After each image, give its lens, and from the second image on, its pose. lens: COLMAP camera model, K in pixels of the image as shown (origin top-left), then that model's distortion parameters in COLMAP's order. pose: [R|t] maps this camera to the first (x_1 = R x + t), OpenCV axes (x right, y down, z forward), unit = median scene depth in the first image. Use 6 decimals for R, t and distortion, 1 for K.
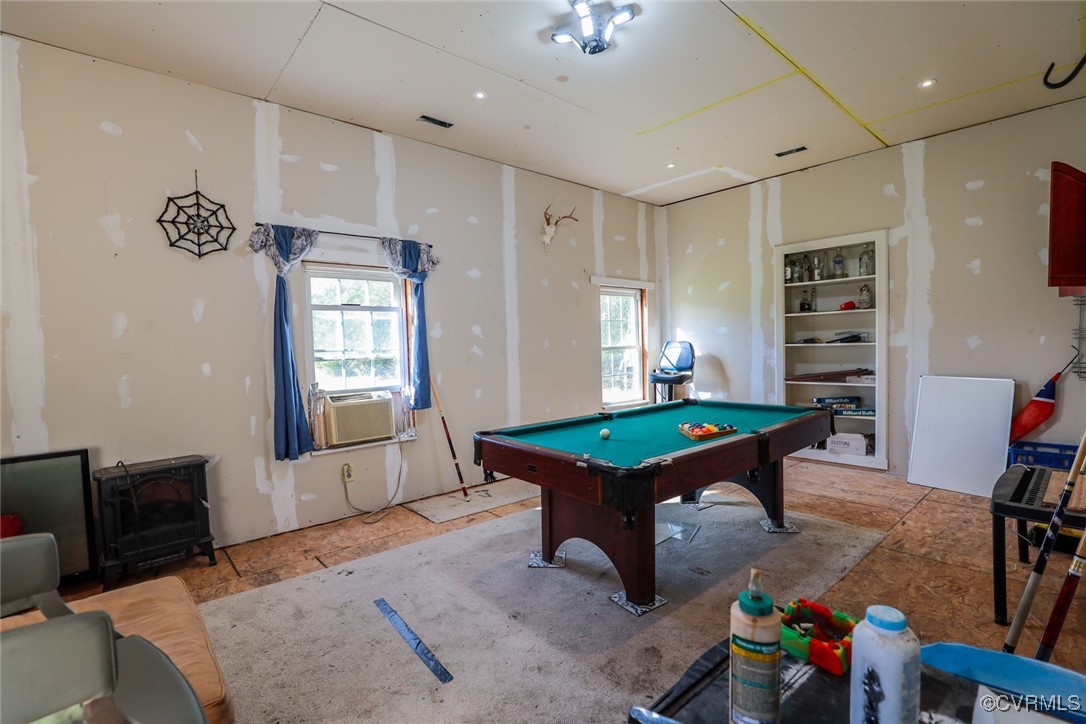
lens RADIAL K [[494.1, 0, 544.6], [0, 494.1, 364.2], [0, 0, 1]] dist [-0.036632, 0.005015]
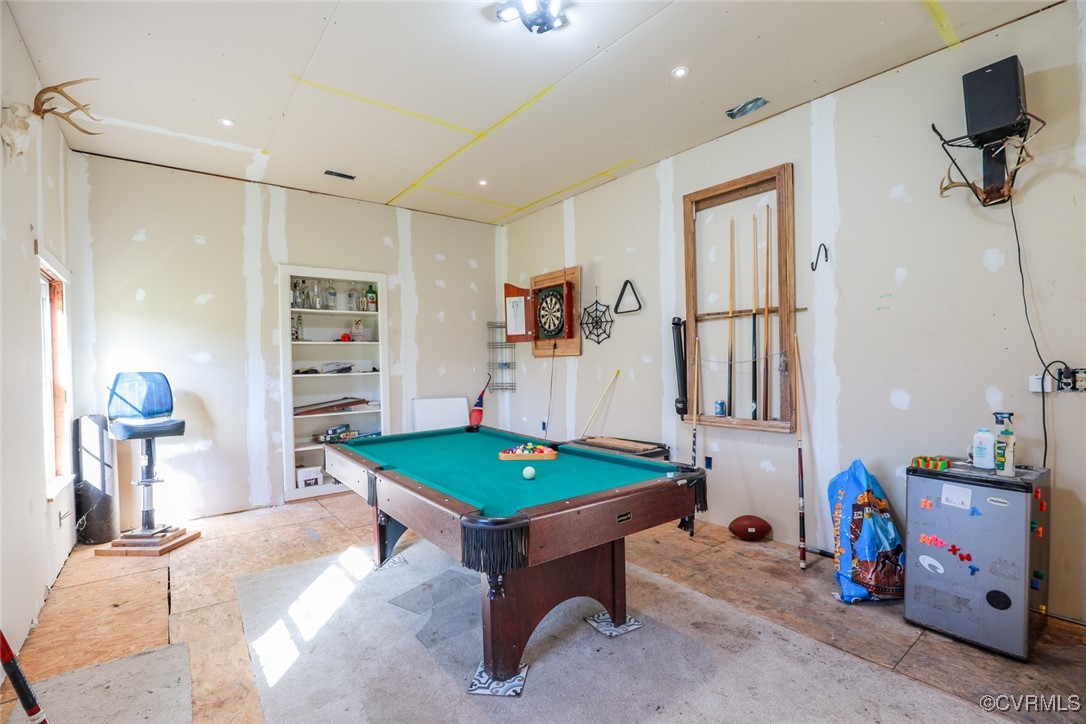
lens RADIAL K [[494.1, 0, 544.9], [0, 494.1, 364.2], [0, 0, 1]] dist [-0.036632, 0.005015]
pose [[0.059659, 0.022164, 0.997973, -0.391475], [0.058877, 0.997935, -0.025683, -0.010431], [-0.996481, 0.060289, 0.058231, 0.505350]]
